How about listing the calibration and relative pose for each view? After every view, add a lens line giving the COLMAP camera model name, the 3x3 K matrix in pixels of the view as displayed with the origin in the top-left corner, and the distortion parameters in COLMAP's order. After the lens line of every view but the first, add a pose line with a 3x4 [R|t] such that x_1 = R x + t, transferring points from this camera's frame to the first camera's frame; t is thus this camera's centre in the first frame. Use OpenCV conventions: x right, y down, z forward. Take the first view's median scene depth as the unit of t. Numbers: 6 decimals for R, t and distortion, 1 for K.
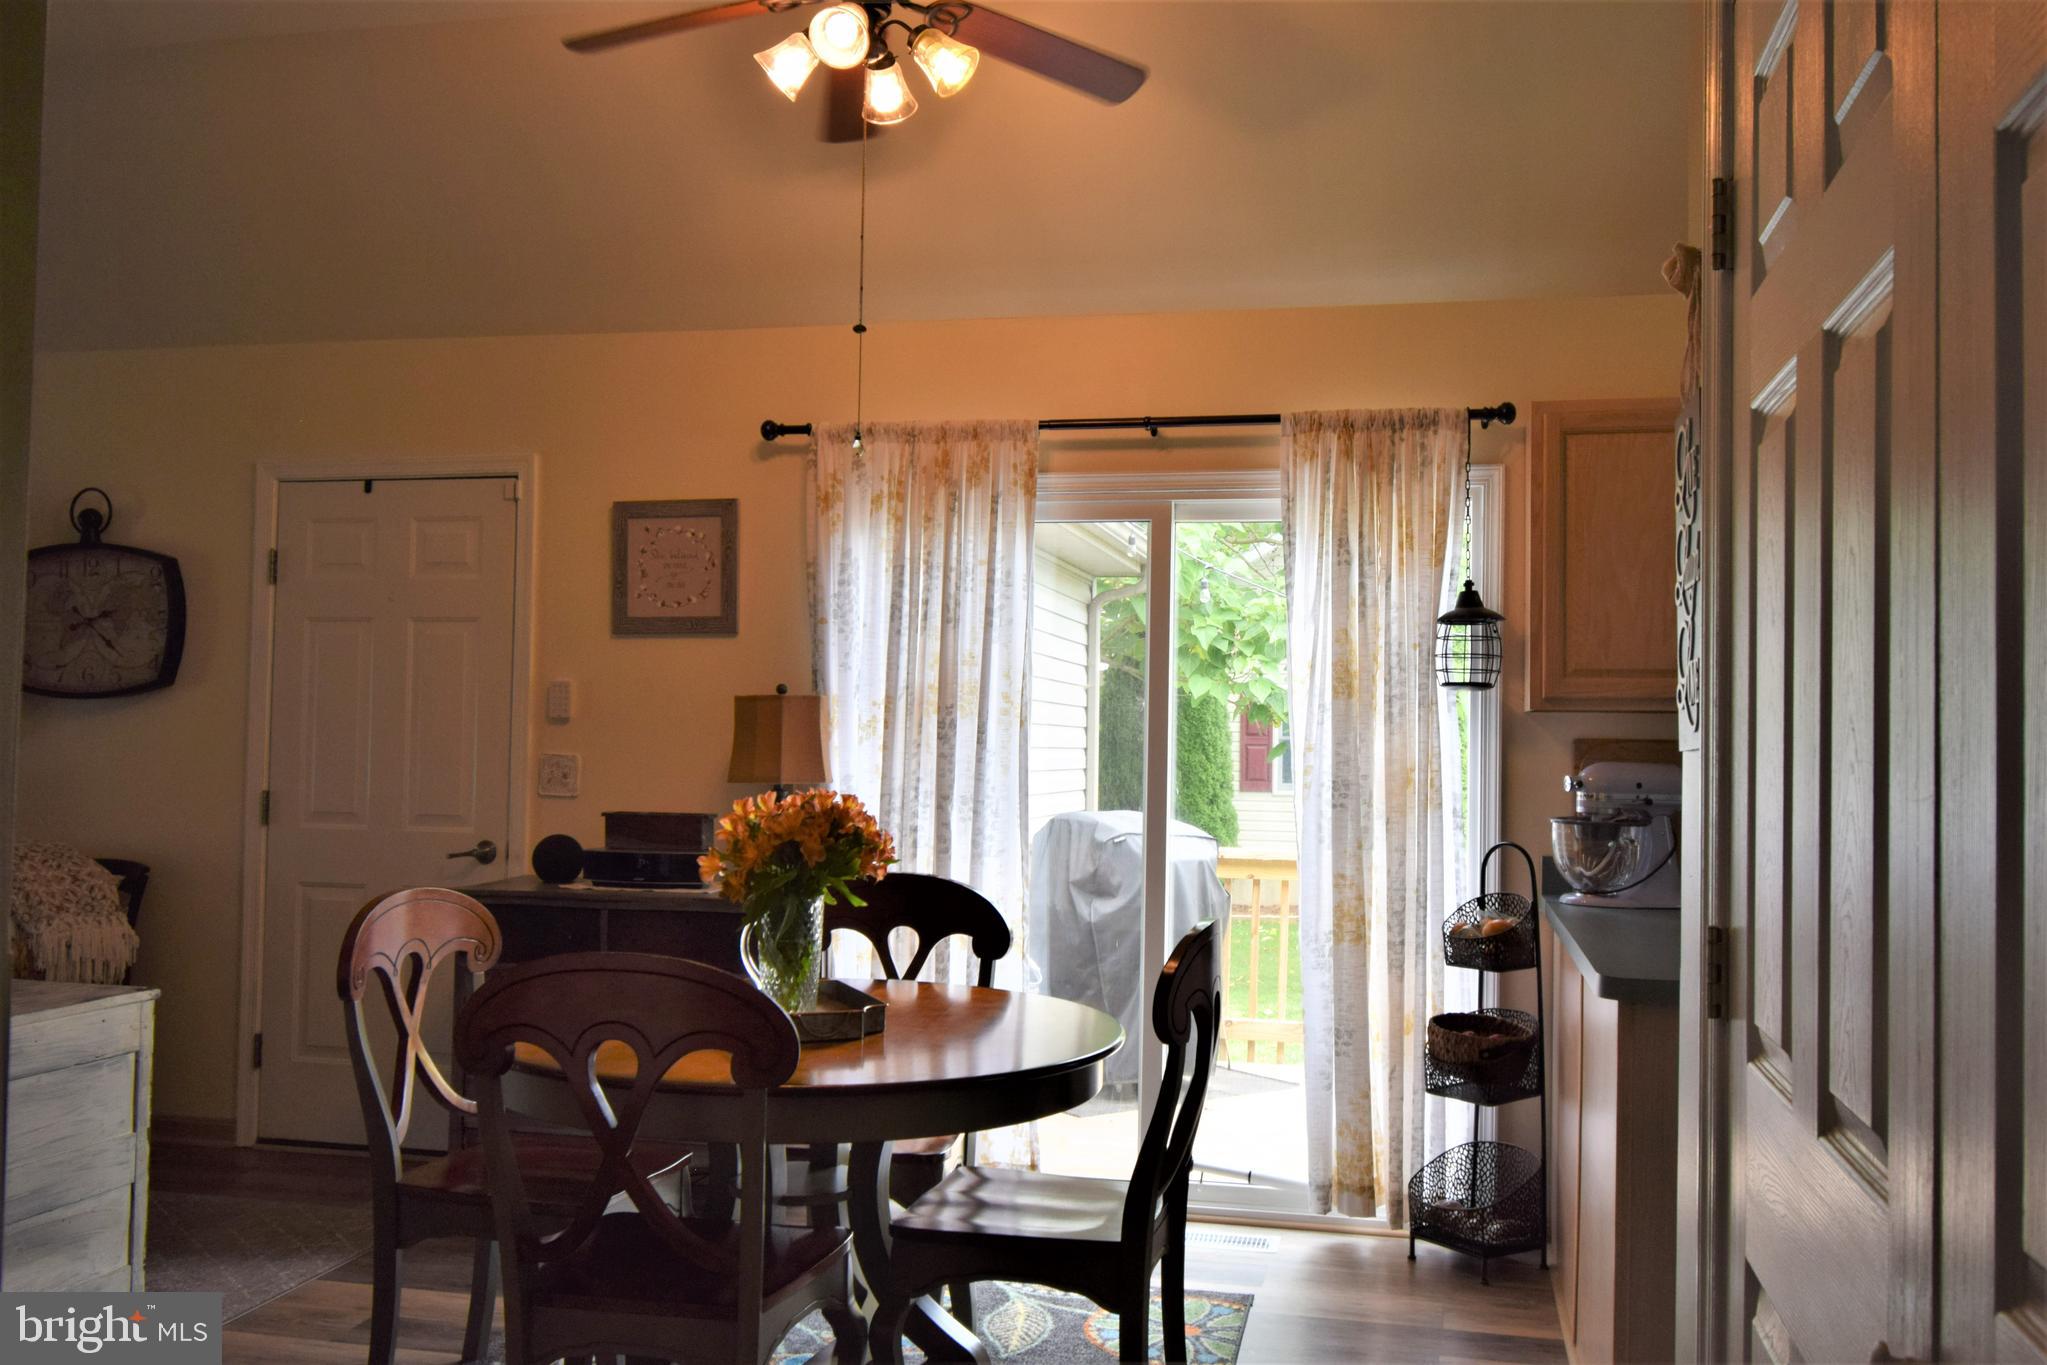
lens RADIAL K [[1791.2, 0, 1023.5], [0, 1791.2, 682.5], [0, 0, 1]] dist [0.005733, -0.012491]
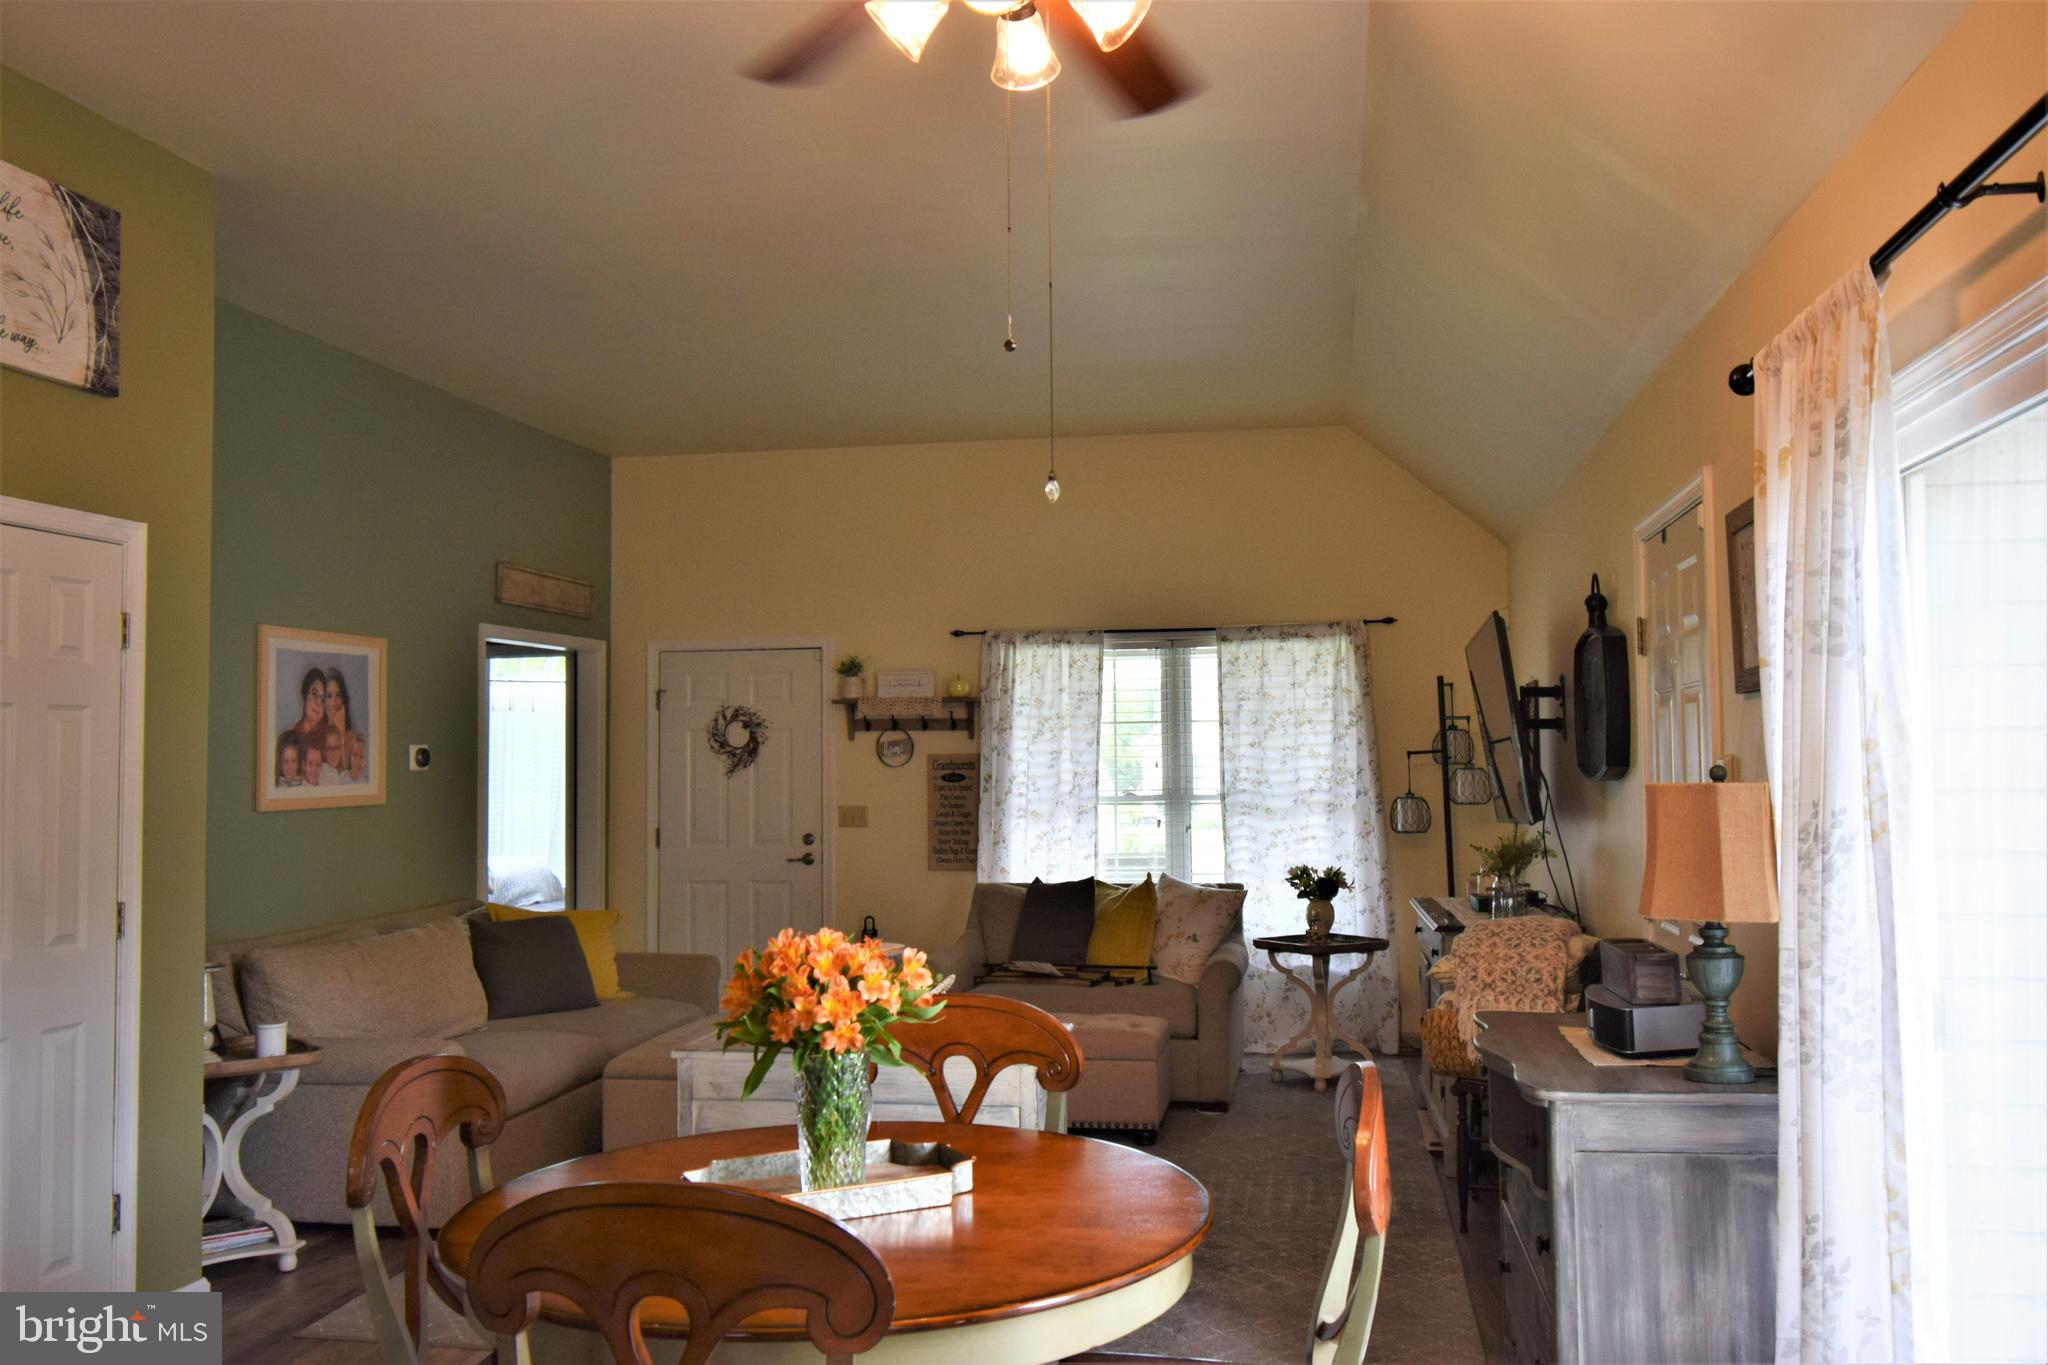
lens RADIAL K [[1689.3, 0, 1024.0], [0, 1689.3, 682.5], [0, 0, 1]] dist [0.005163, -0.013985]
pose [[0.051040, -0.065003, -0.996579, 0.445348], [0.045678, 0.996987, -0.062690, -0.001952], [0.997651, -0.042323, 0.053856, 0.673301]]
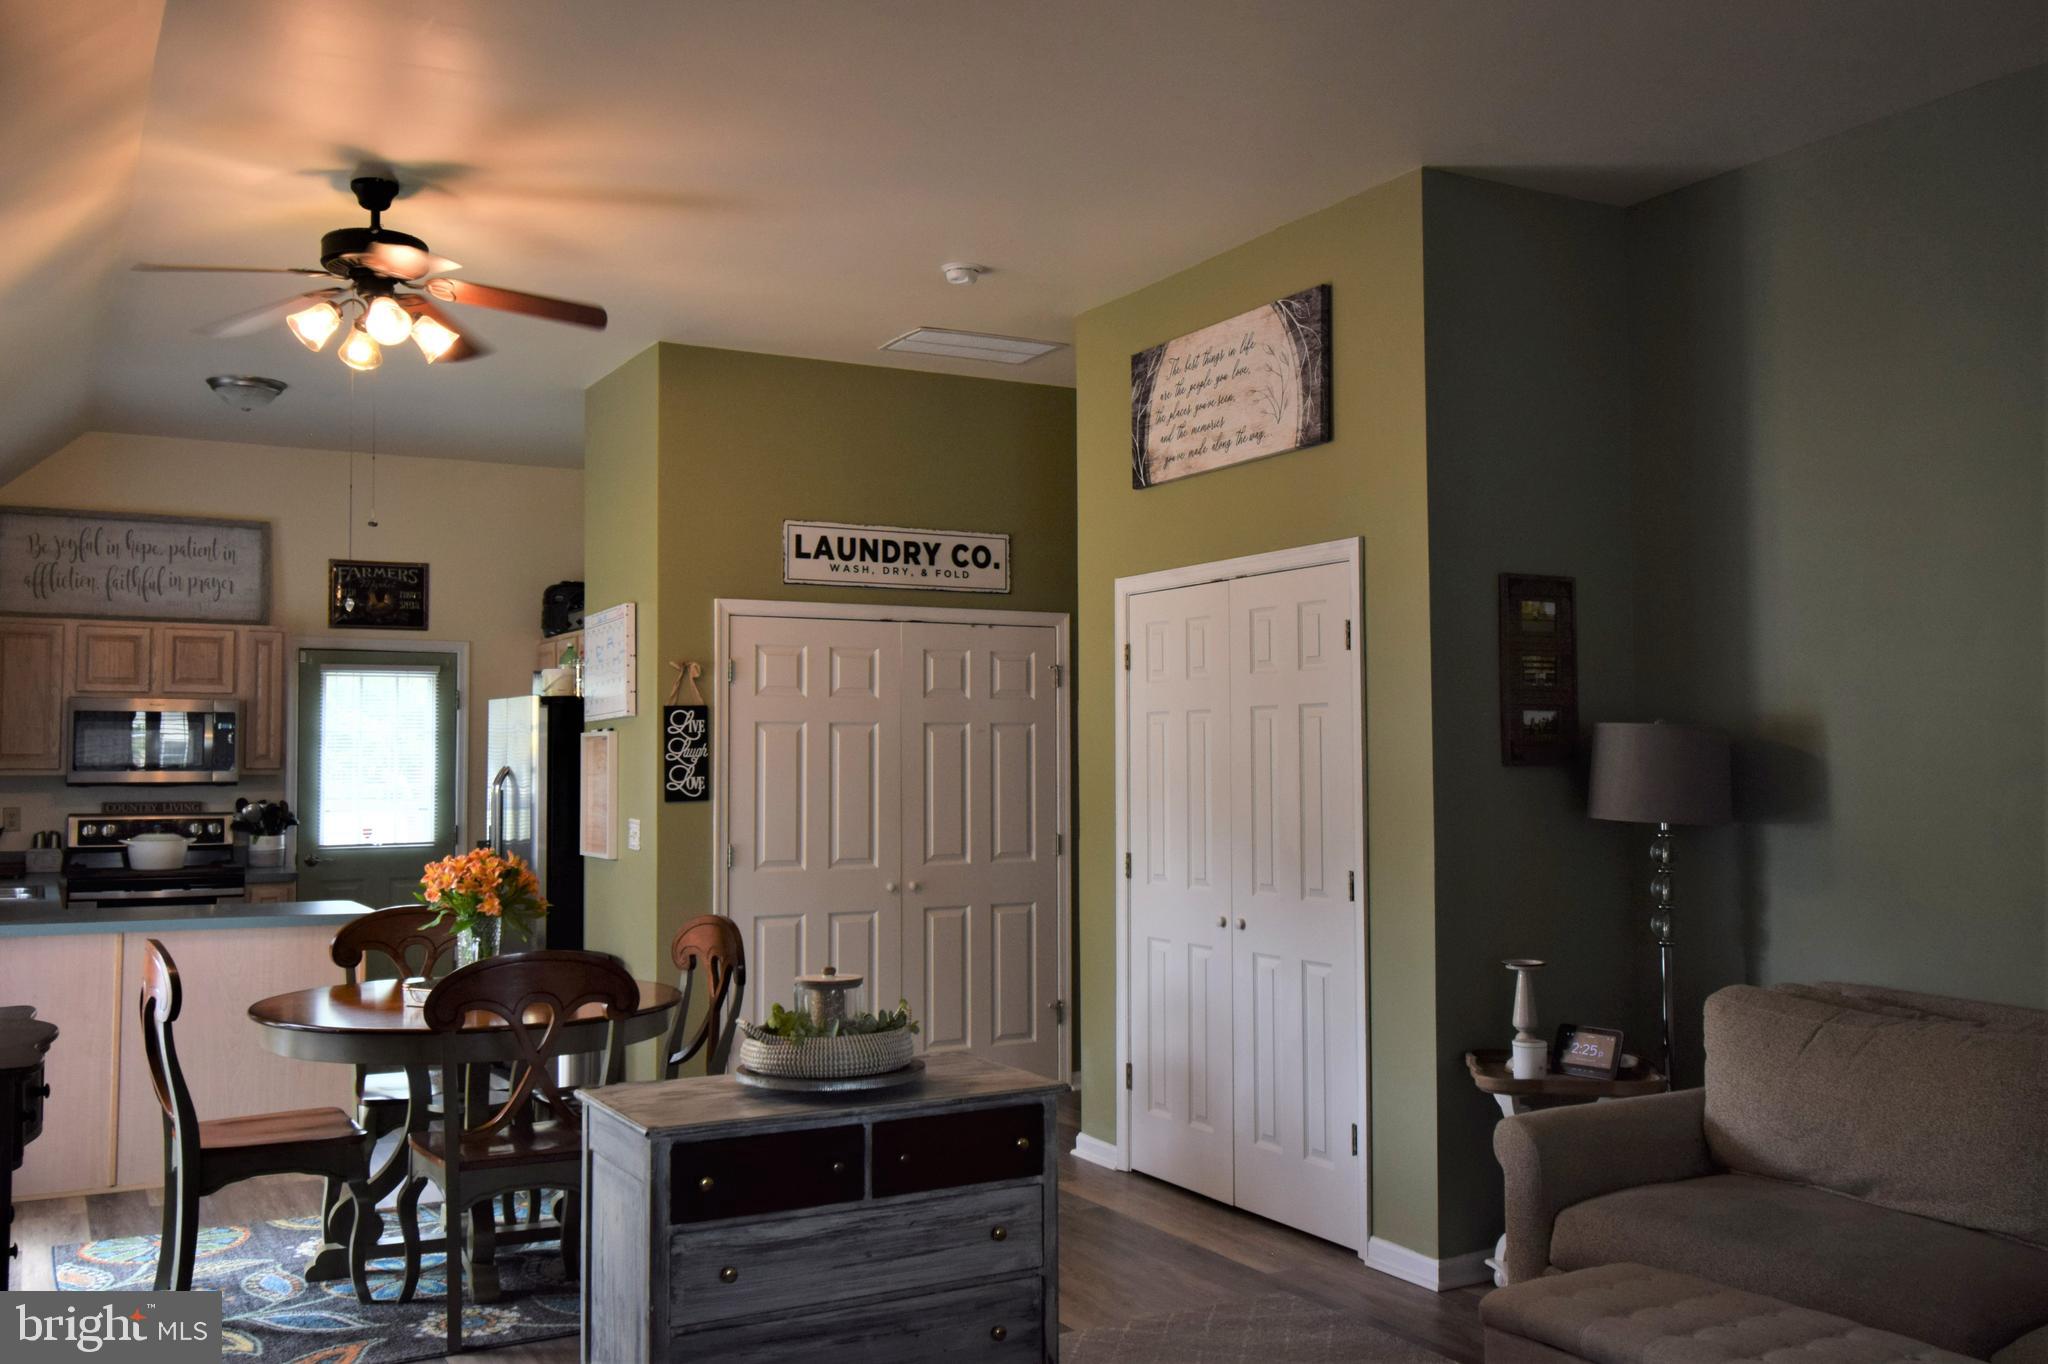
lens RADIAL K [[1740.9, 0, 1024.0], [0, 1740.9, 682.0], [0, 0, 1]] dist [0.003527, -0.012644]
pose [[-0.672526, 0.016226, 0.739896, -1.005694], [-0.035521, 0.997900, -0.054171, -0.013235], [-0.739220, -0.062713, -0.670537, 1.071987]]
